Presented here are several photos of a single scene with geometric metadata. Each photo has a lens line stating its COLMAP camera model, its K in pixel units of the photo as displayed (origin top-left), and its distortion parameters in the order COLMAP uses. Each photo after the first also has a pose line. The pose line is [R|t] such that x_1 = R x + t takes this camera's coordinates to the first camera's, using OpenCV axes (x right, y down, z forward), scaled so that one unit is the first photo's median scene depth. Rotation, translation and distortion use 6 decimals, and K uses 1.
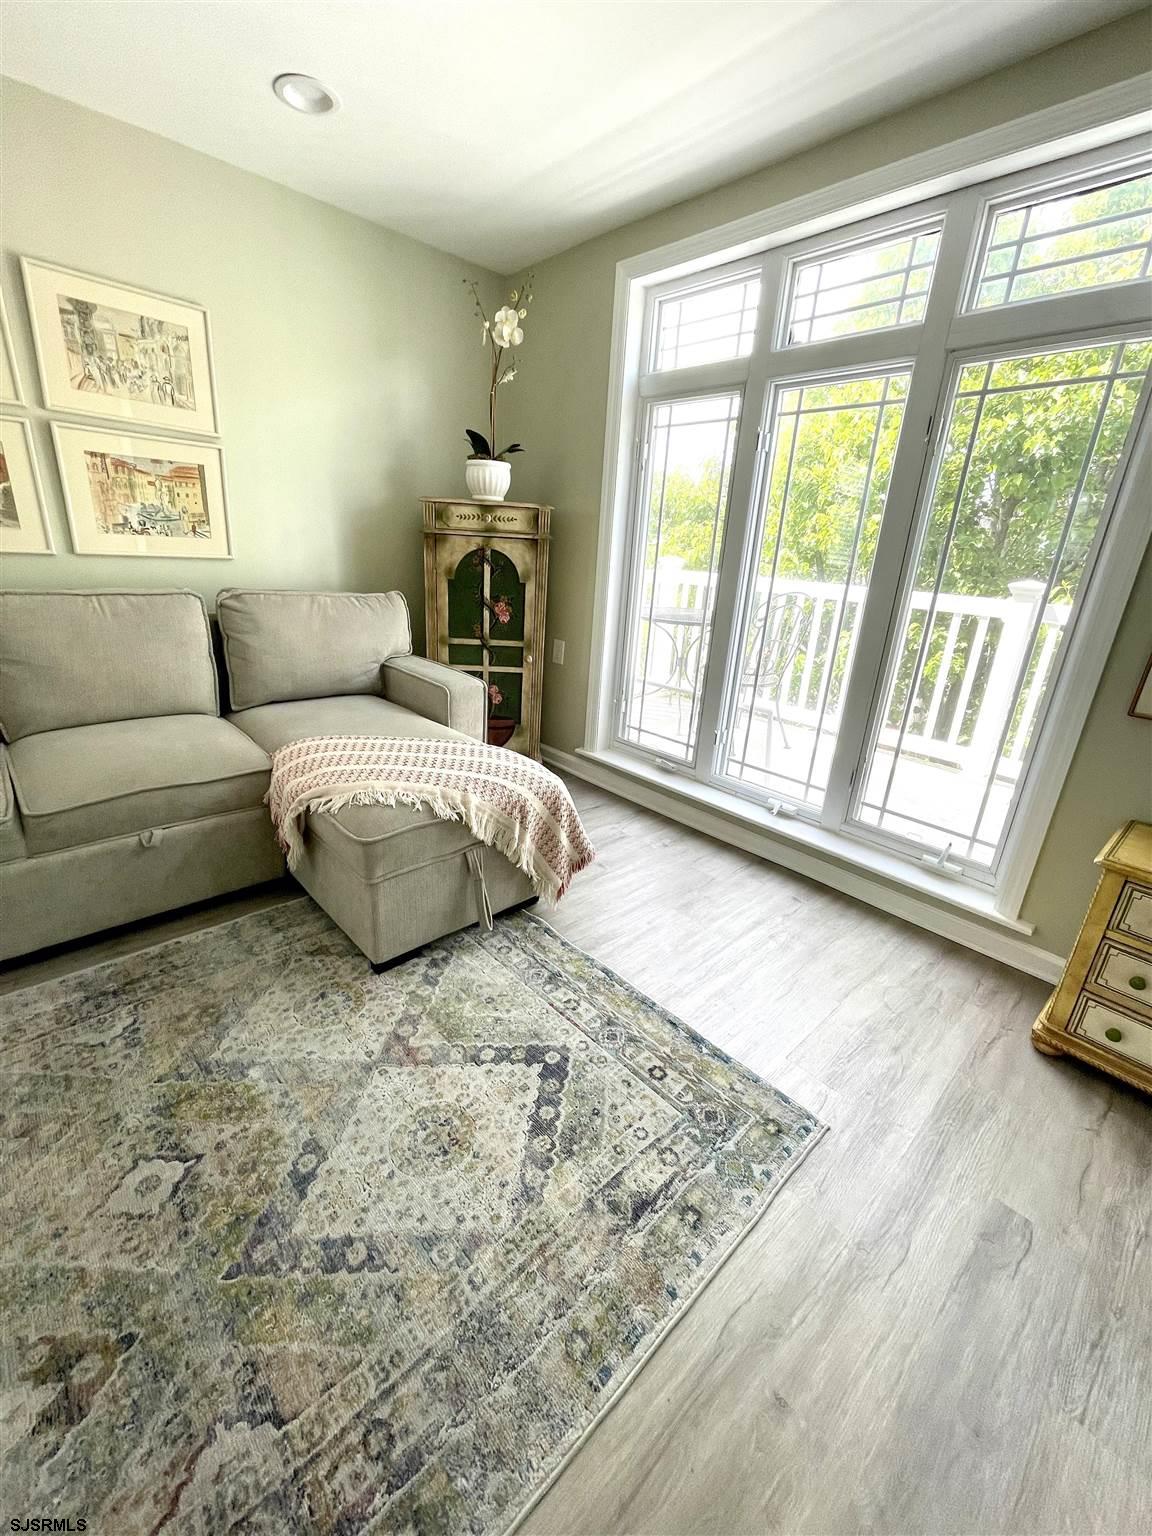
lens RADIAL K [[623.3, 0, 568.3], [0, 623.3, 758.0], [0, 0, 1]] dist [0.001559, 0.000226]
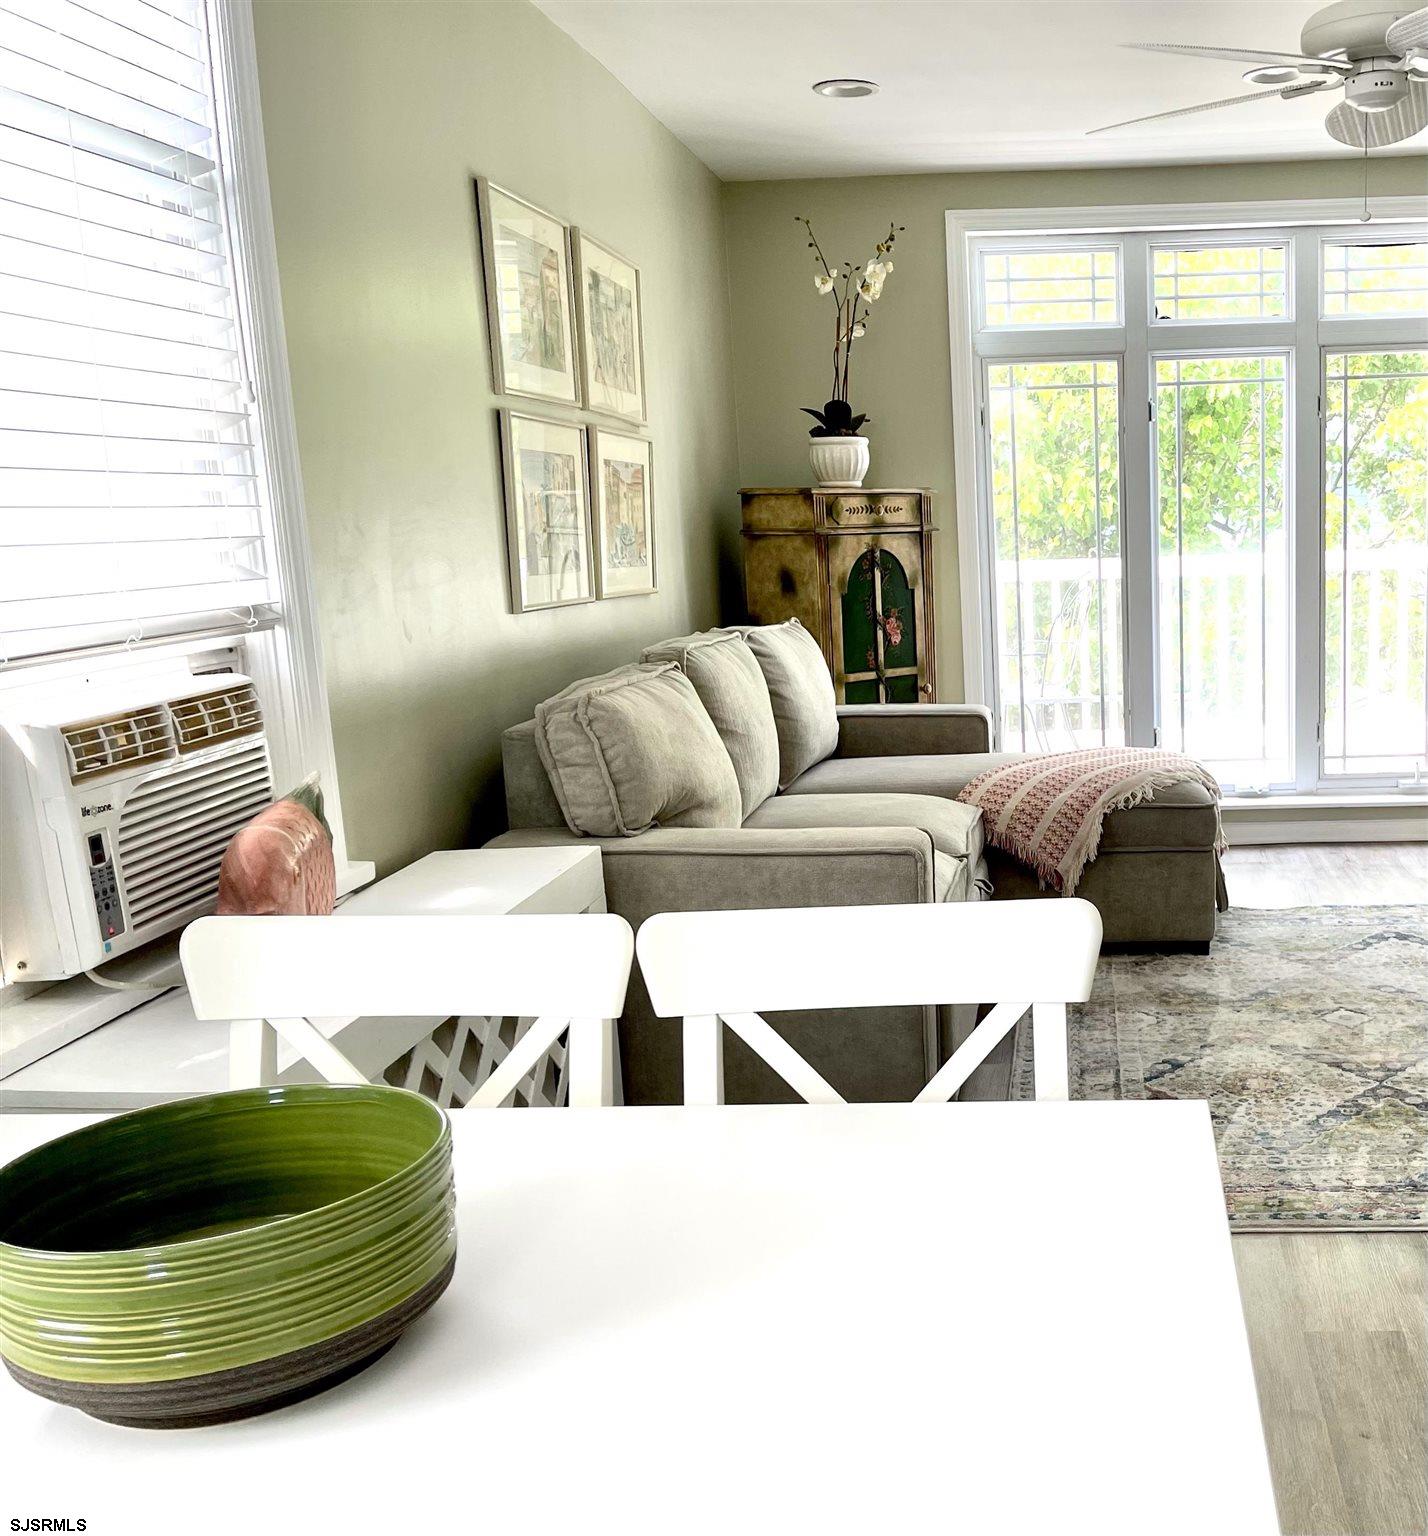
lens RADIAL K [[1631.7, 0, 1058.7], [0, 1631.7, 807.3], [0, 0, 1]] dist [0.168877, -0.572888]
pose [[0.684365, -0.200080, 0.701151, -1.455752], [0.301000, 0.953376, -0.021739, 0.069463], [-0.664111, 0.225924, 0.712682, -0.487619]]
